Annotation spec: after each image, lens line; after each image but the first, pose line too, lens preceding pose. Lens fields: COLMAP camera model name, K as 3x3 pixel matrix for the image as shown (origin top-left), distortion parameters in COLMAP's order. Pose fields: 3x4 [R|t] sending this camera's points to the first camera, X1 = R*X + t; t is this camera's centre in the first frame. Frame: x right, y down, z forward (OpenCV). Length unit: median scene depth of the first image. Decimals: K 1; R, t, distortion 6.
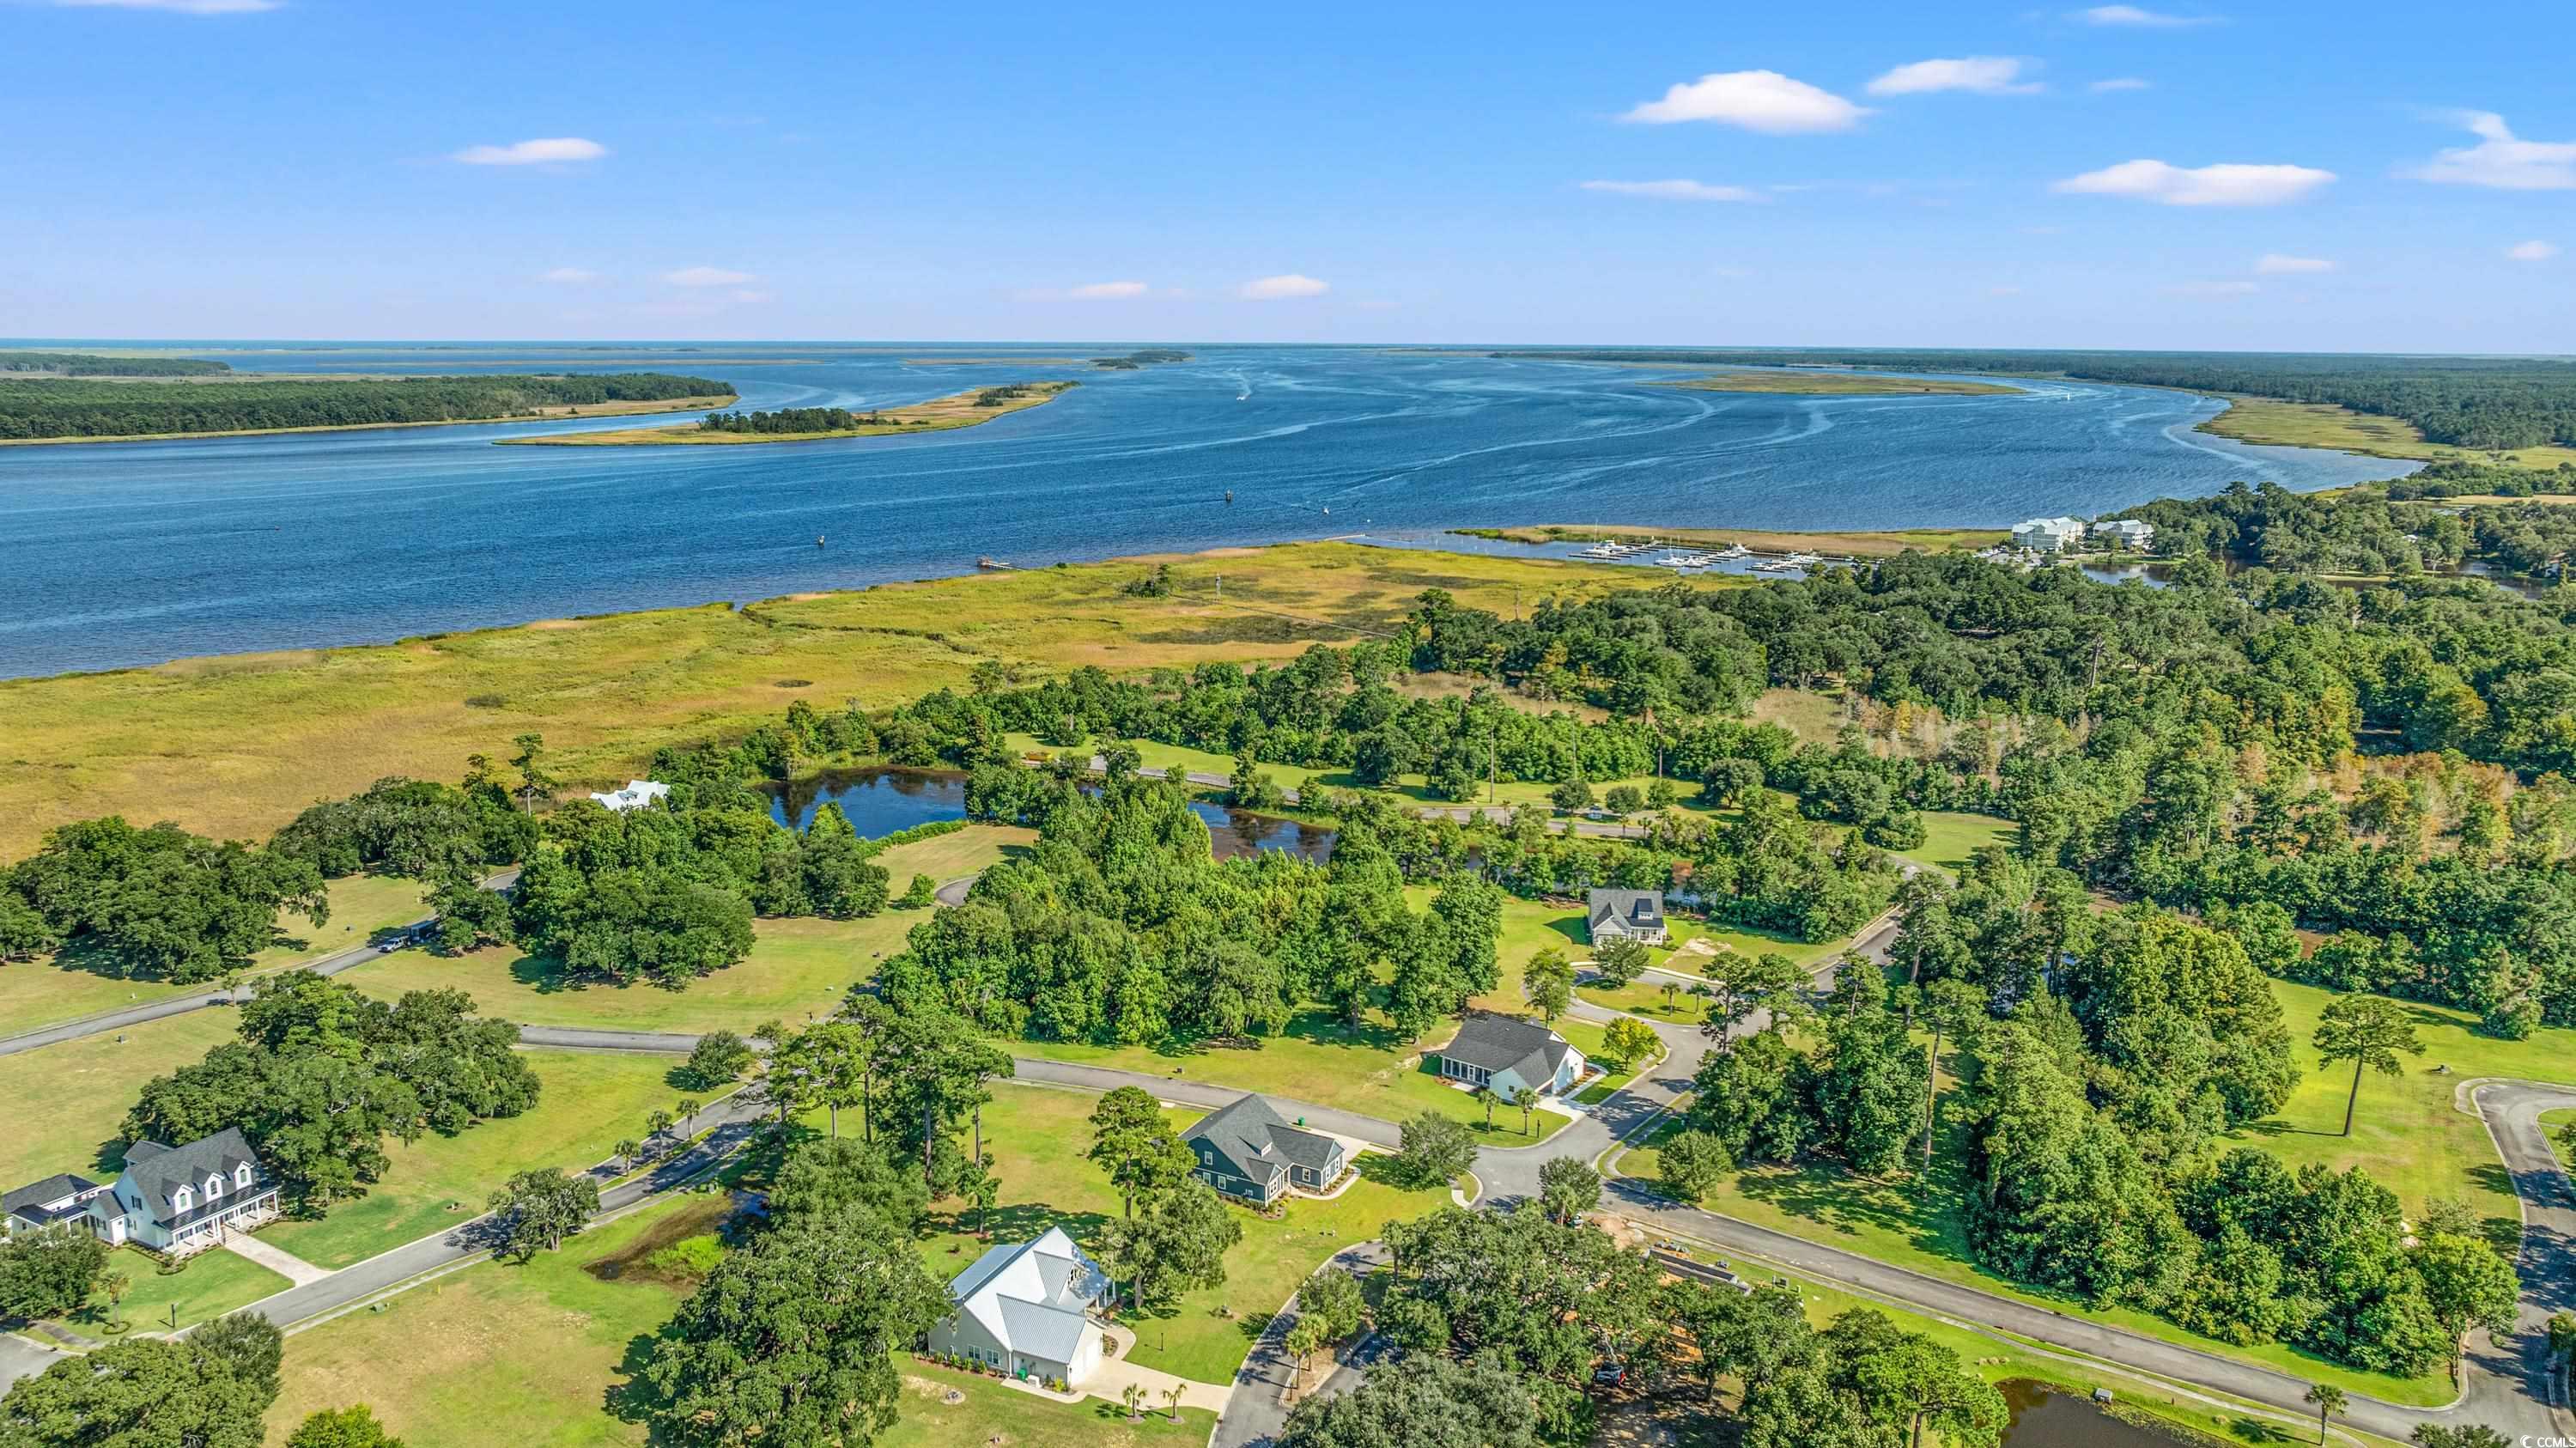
lens RADIAL K [[1861.3, 0, 1274.0], [0, 1861.3, 721.1], [0, 0, 1]] dist [-0.033281, 0.032288]
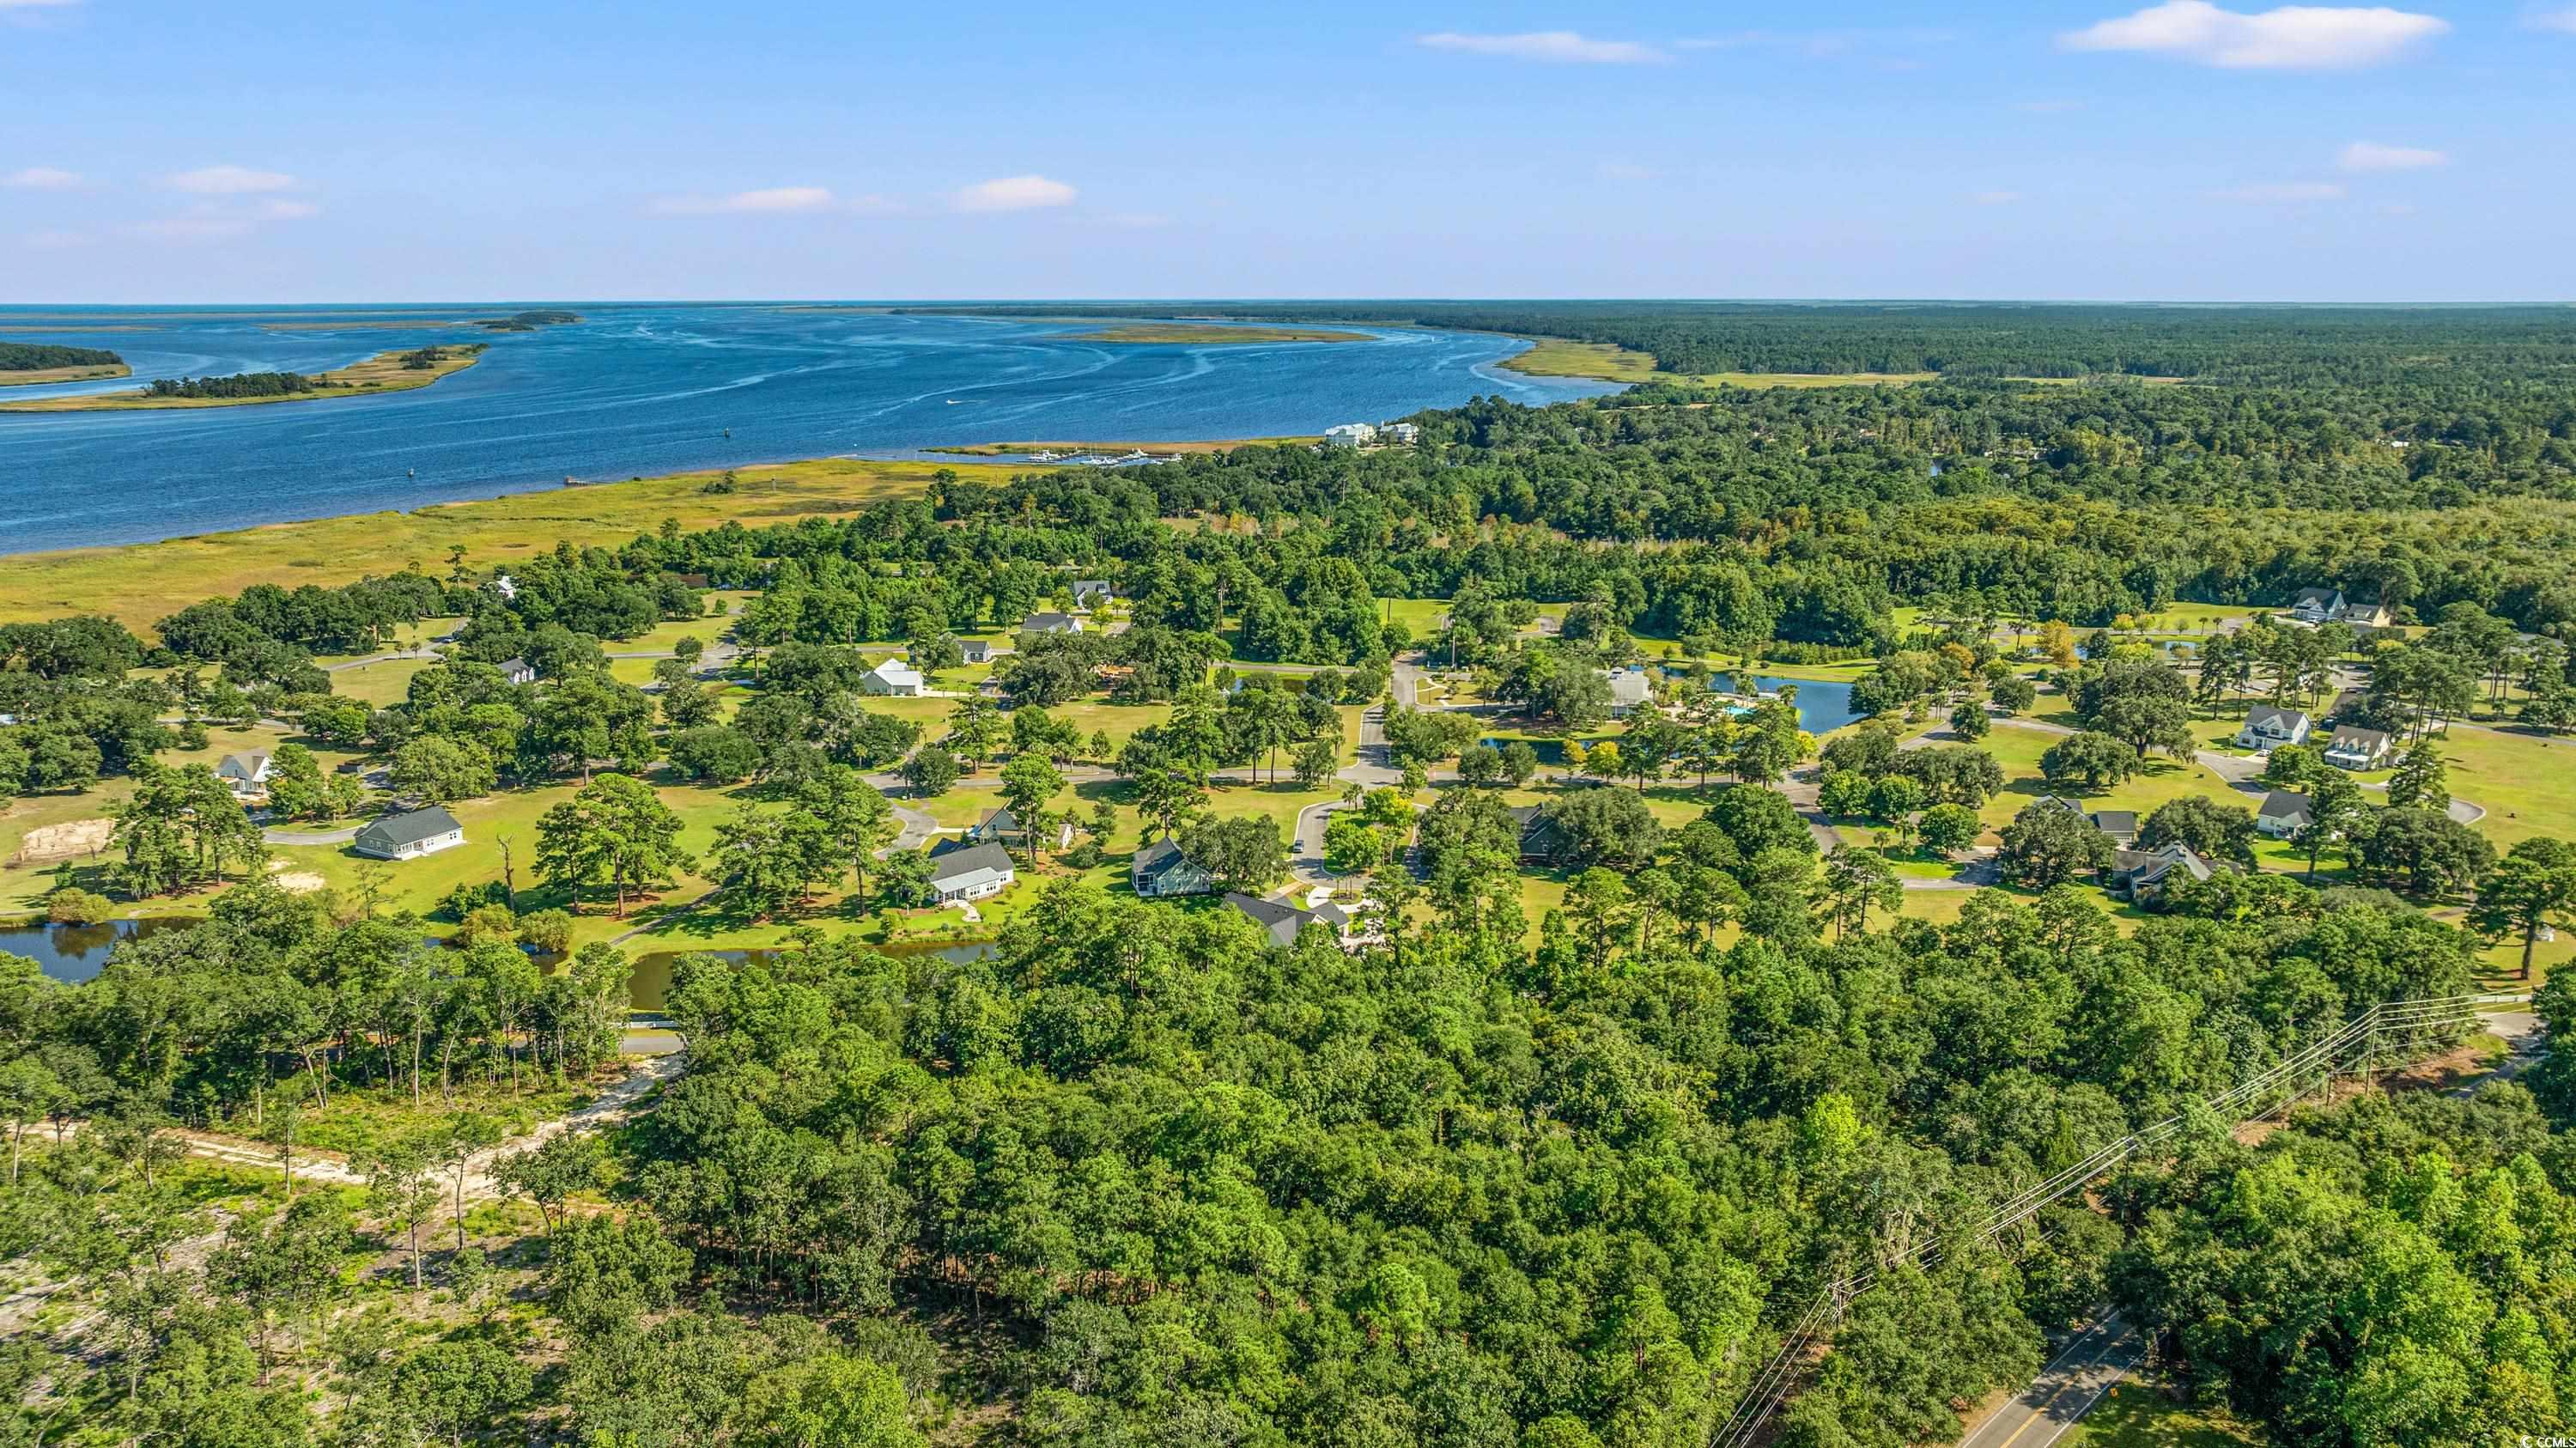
lens RADIAL K [[1861.3, 0, 1306.1], [0, 1861.3, 743.5], [0, 0, 1]] dist [-0.033281, 0.032288]
pose [[0.945188, -0.083341, 0.315712, -0.050378], [0.072300, 0.996296, 0.046548, 0.039215], [-0.318422, -0.021171, 0.947713, -0.206298]]
